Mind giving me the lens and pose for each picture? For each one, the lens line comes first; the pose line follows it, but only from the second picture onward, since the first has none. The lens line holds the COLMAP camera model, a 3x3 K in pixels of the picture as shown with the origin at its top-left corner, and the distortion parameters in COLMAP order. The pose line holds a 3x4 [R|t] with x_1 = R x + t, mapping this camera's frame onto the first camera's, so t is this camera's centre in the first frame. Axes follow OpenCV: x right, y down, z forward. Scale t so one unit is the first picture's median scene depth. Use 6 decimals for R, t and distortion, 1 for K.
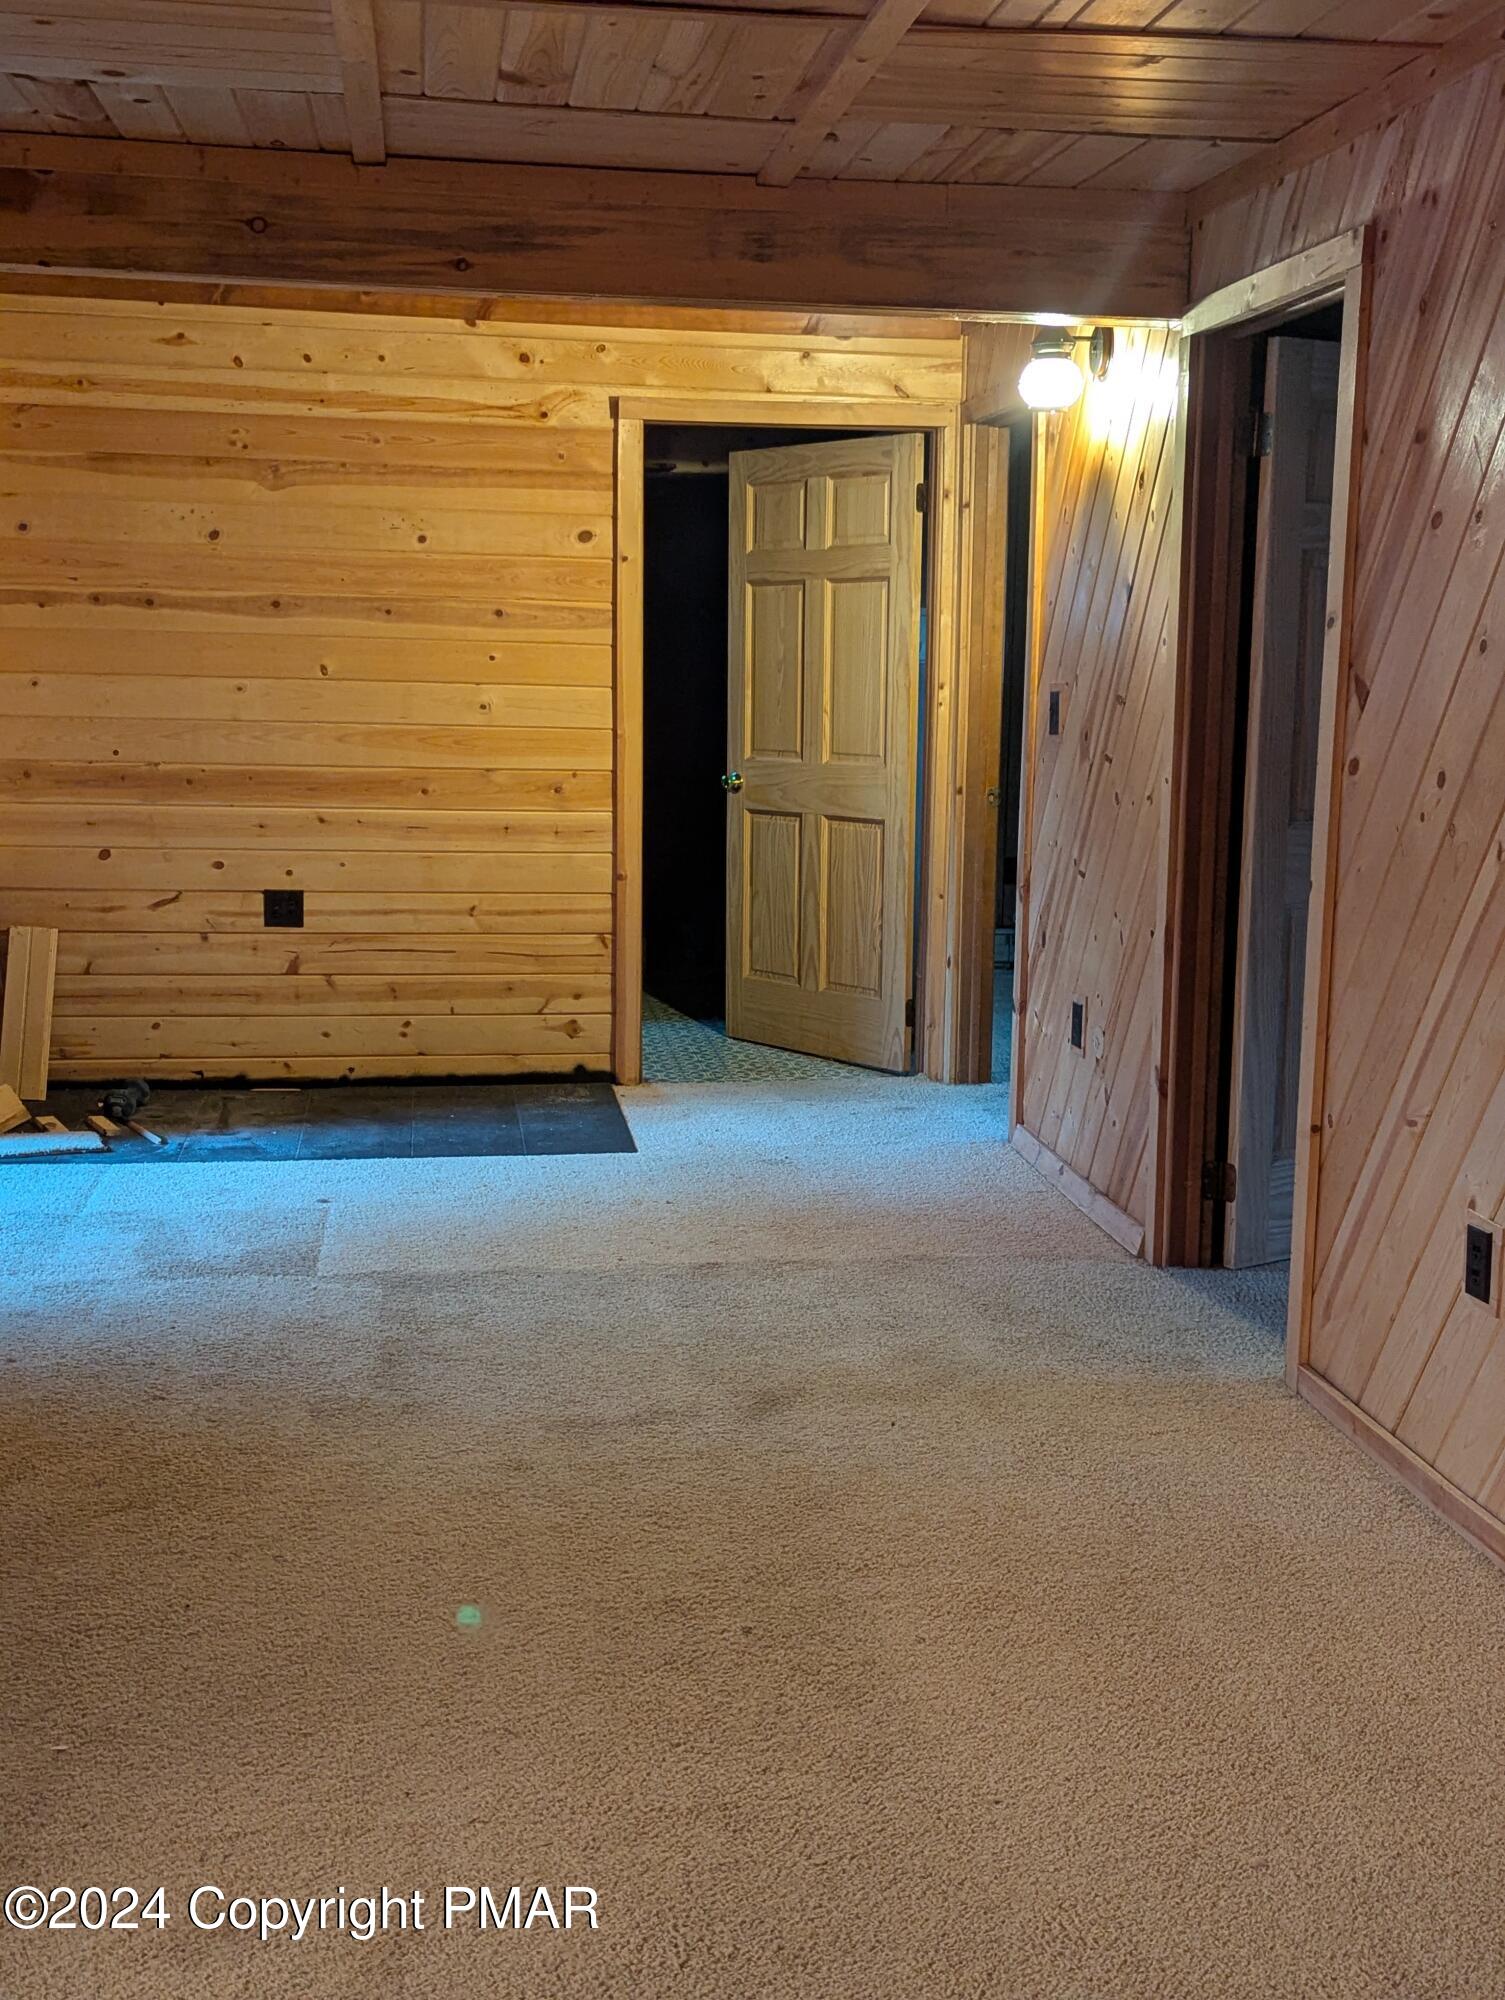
lens RADIAL K [[2132.4, 0, 765.2], [0, 2132.4, 972.1], [0, 0, 1]] dist [0.047723, 0.000000]
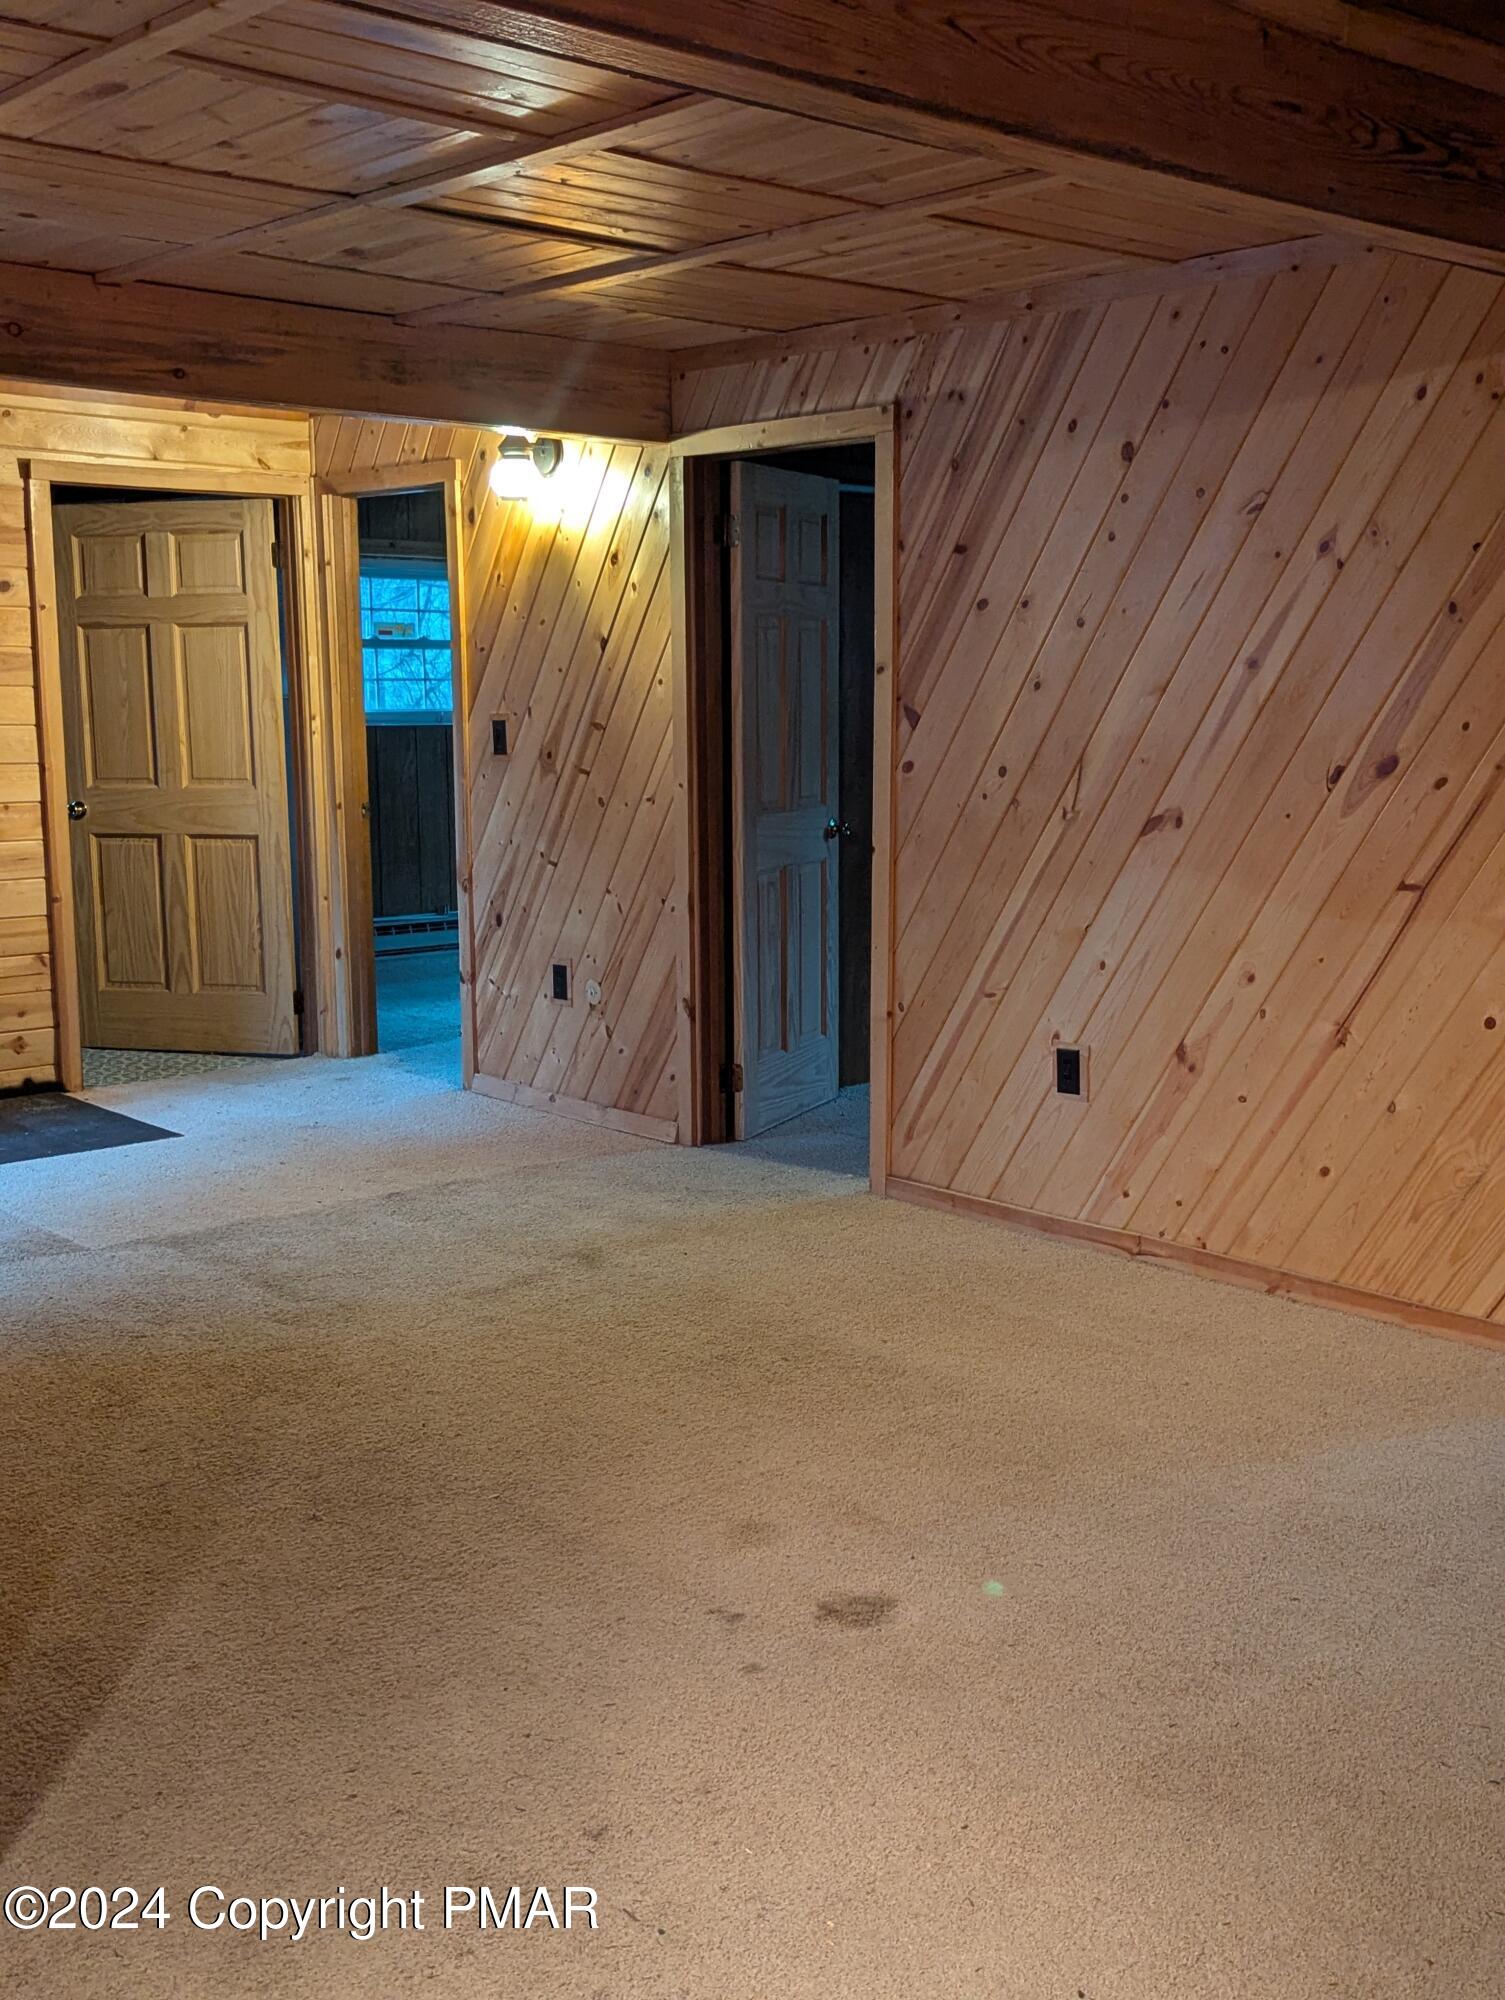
lens RADIAL K [[2132.4, 0, 752.3], [0, 2132.4, 1009.6], [0, 0, 1]] dist [0.047723, 0.000000]
pose [[0.833872, -0.100330, 0.542763, -0.500721], [0.095425, 0.994739, 0.037271, 0.005394], [-0.543647, 0.020714, 0.839058, -0.145127]]
